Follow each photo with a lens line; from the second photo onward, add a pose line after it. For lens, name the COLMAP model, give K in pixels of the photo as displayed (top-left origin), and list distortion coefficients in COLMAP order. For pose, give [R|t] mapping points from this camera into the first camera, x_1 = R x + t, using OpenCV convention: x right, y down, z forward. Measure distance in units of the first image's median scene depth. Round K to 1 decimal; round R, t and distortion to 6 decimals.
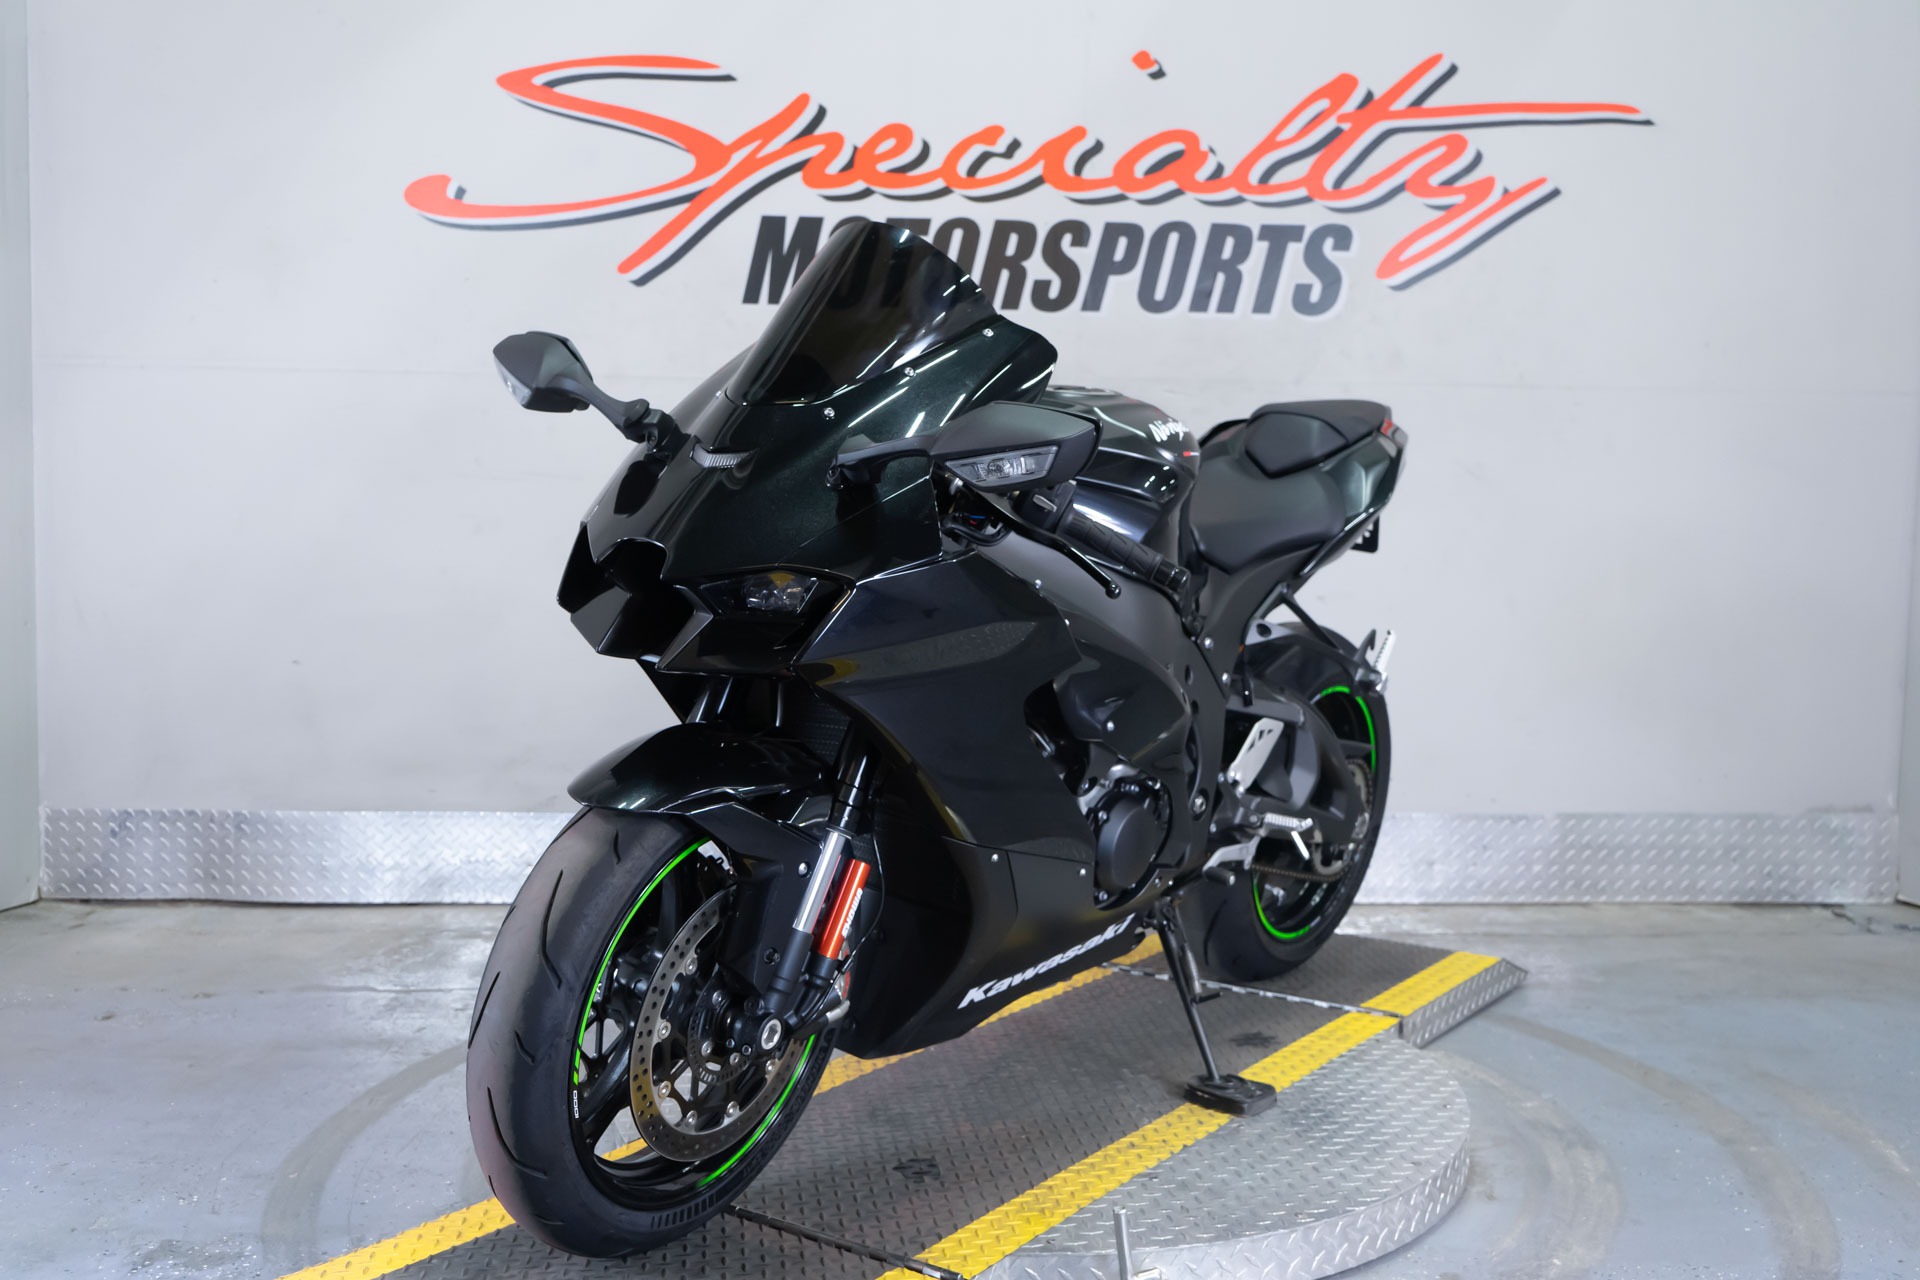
lens RADIAL K [[2030.8, 0, 974.3], [0, 2030.8, 619.6], [0, 0, 1]] dist [0.009162, 0.000000]
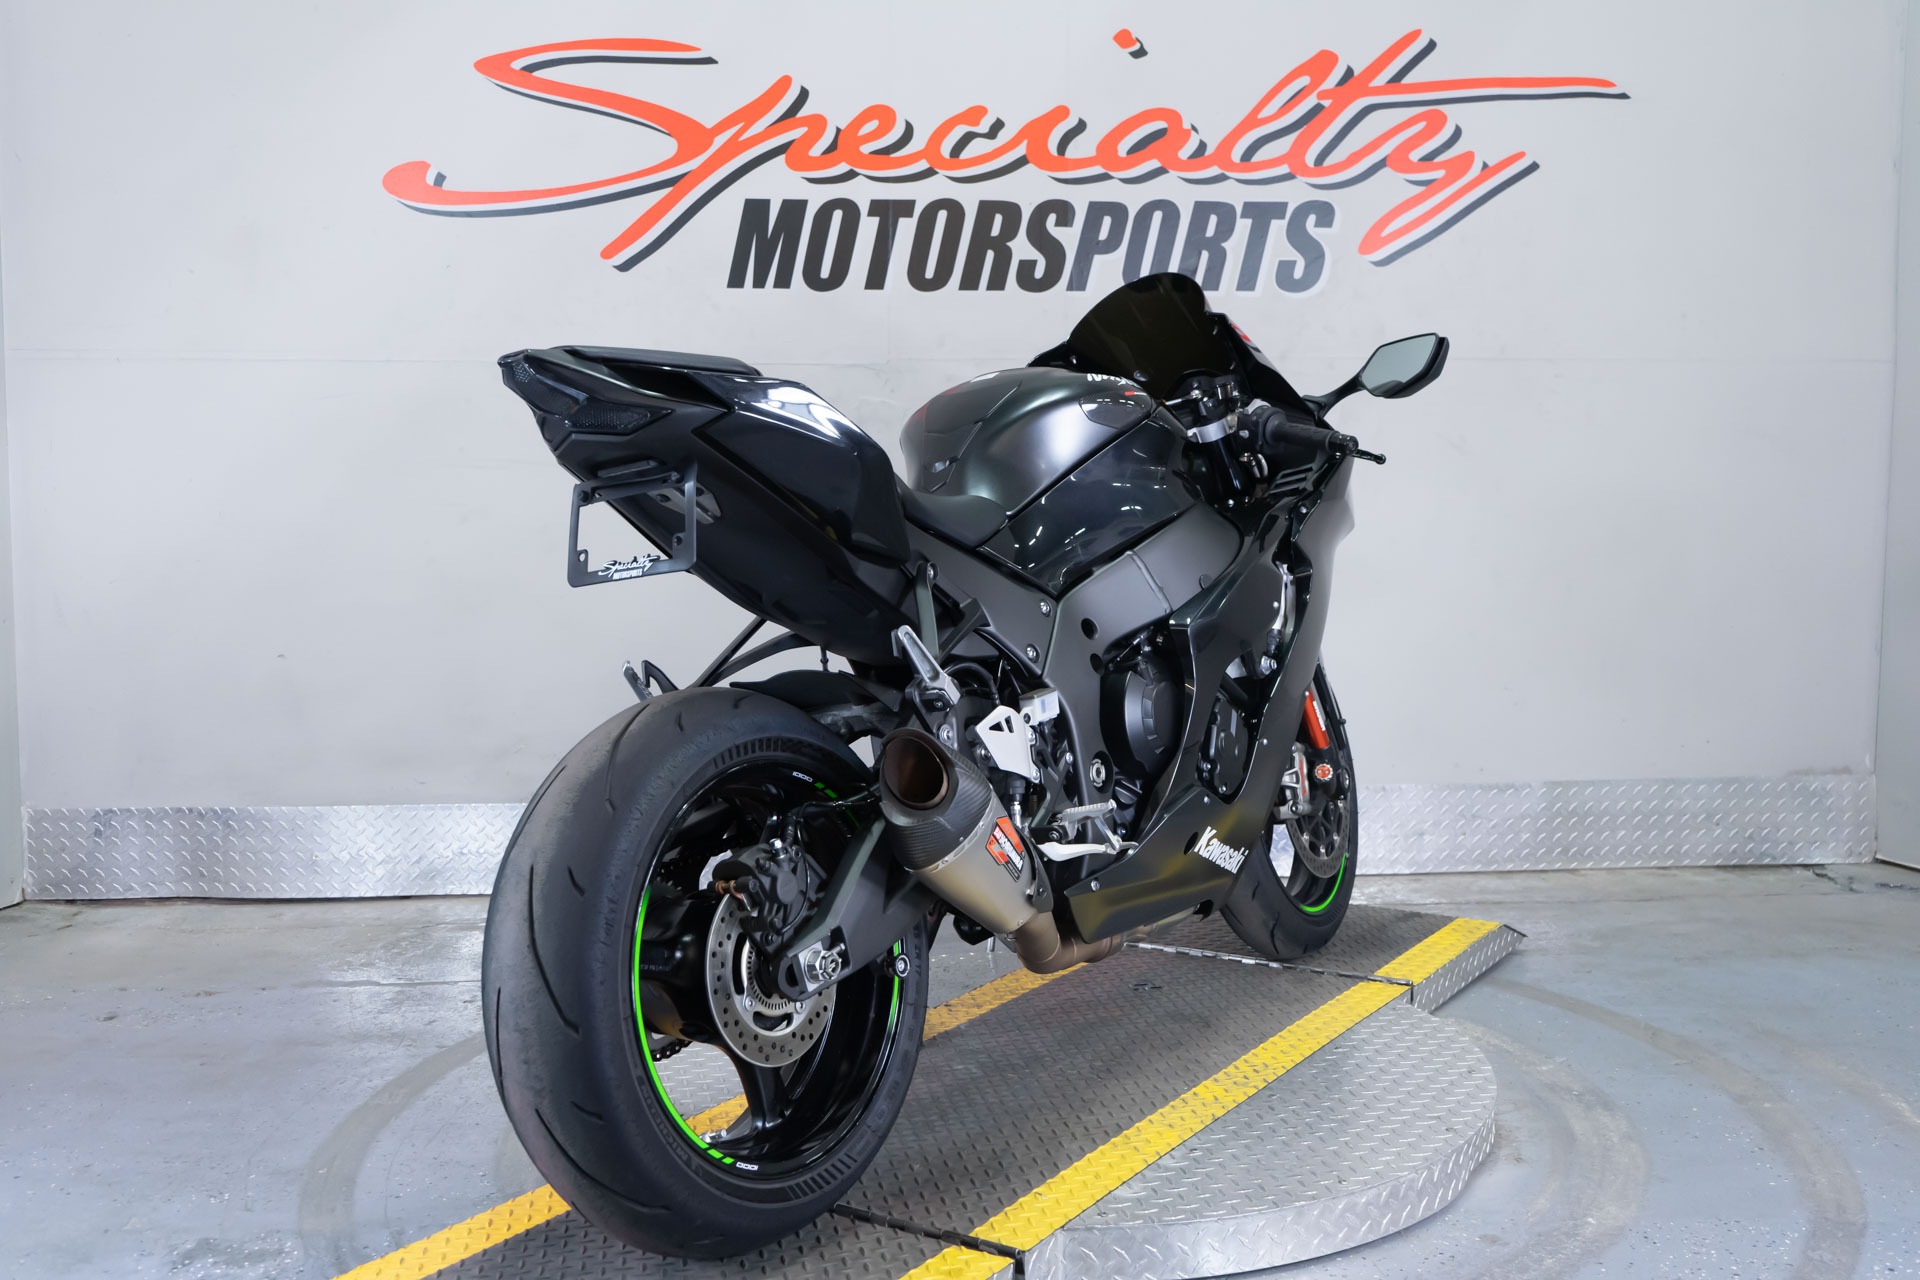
lens RADIAL K [[2030.8, 0, 977.7], [0, 2030.8, 621.9], [0, 0, 1]] dist [0.009162, 0.000000]
pose [[0.999282, -0.018712, 0.032938, -0.027438], [0.018392, 0.999781, 0.009967, 0.000630], [-0.033117, -0.009354, 0.999408, -0.001032]]
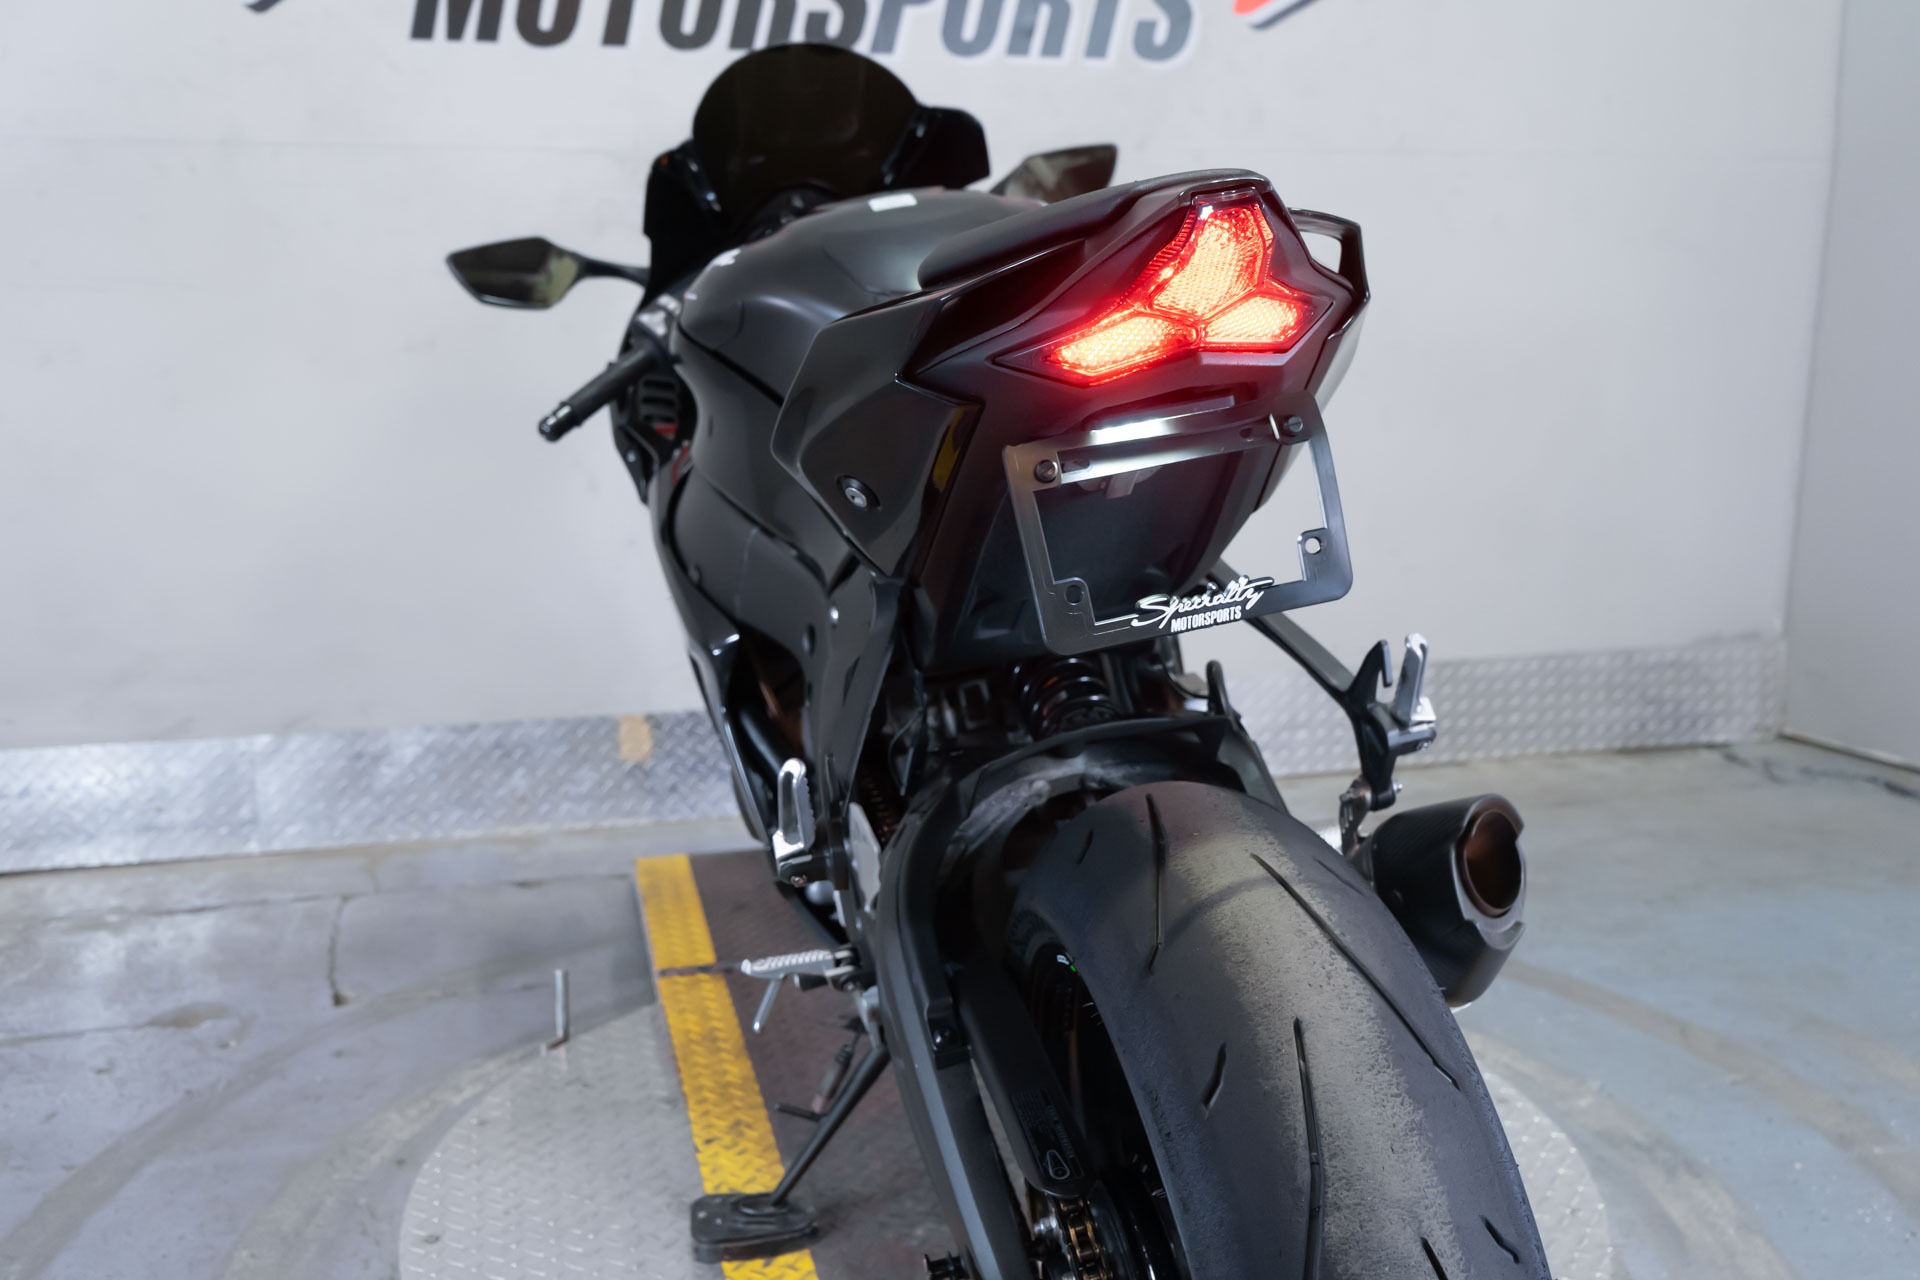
lens RADIAL K [[2030.8, 0, 998.9], [0, 2030.8, 640.5], [0, 0, 1]] dist [0.009162, 0.000000]
pose [[0.974683, -0.055593, 0.216568, -0.078308], [0.024747, 0.989468, 0.142622, -0.041108], [-0.222216, -0.133652, 0.965794, 0.221345]]
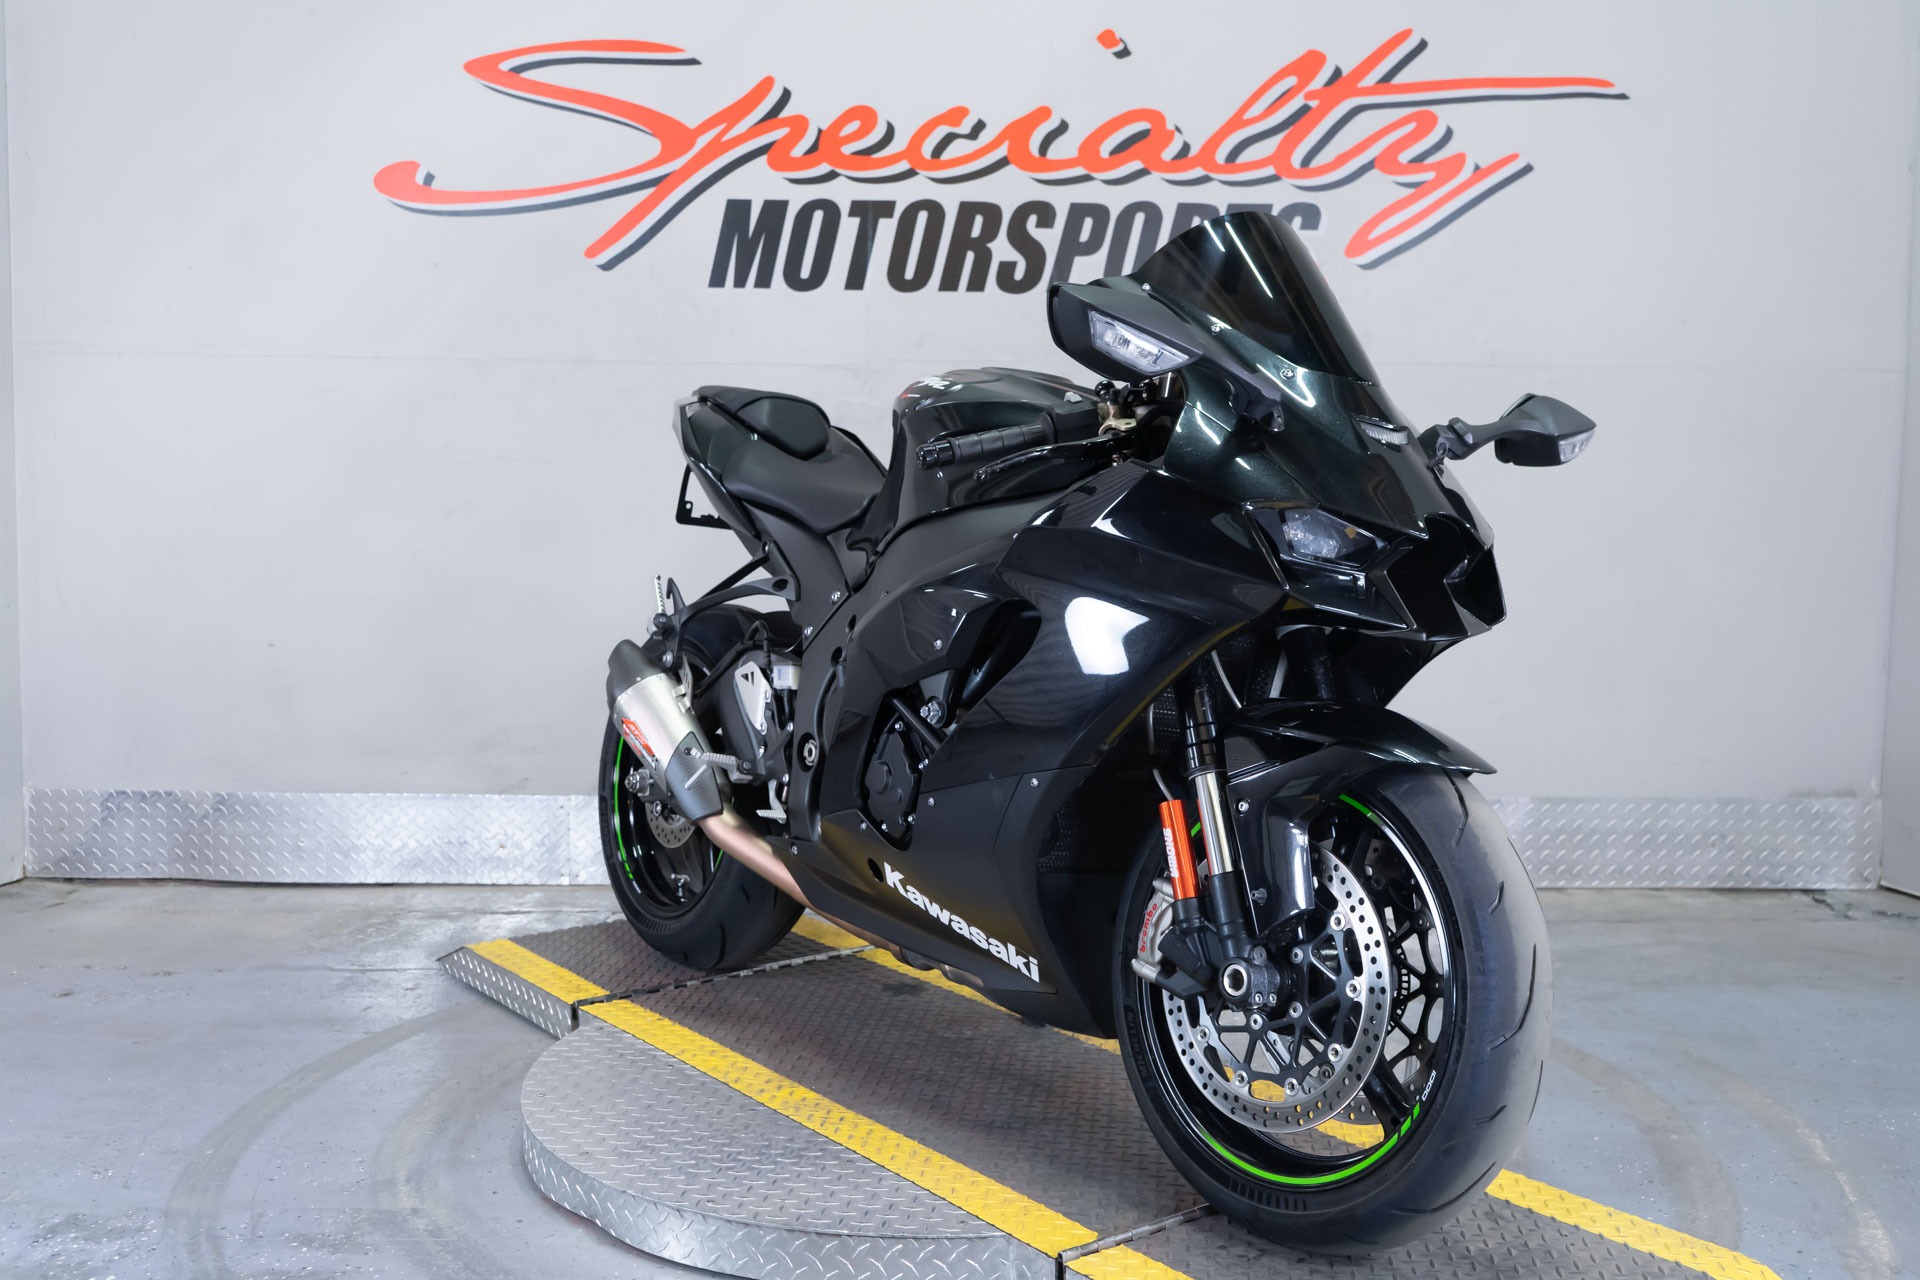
lens RADIAL K [[2030.8, 0, 972.9], [0, 2030.8, 619.7], [0, 0, 1]] dist [0.009162, 0.000000]
pose [[0.999330, -0.000966, -0.036597, 0.052828], [0.001284, 0.999962, 0.008663, -0.000056], [0.036587, -0.008705, 0.999293, 0.001919]]
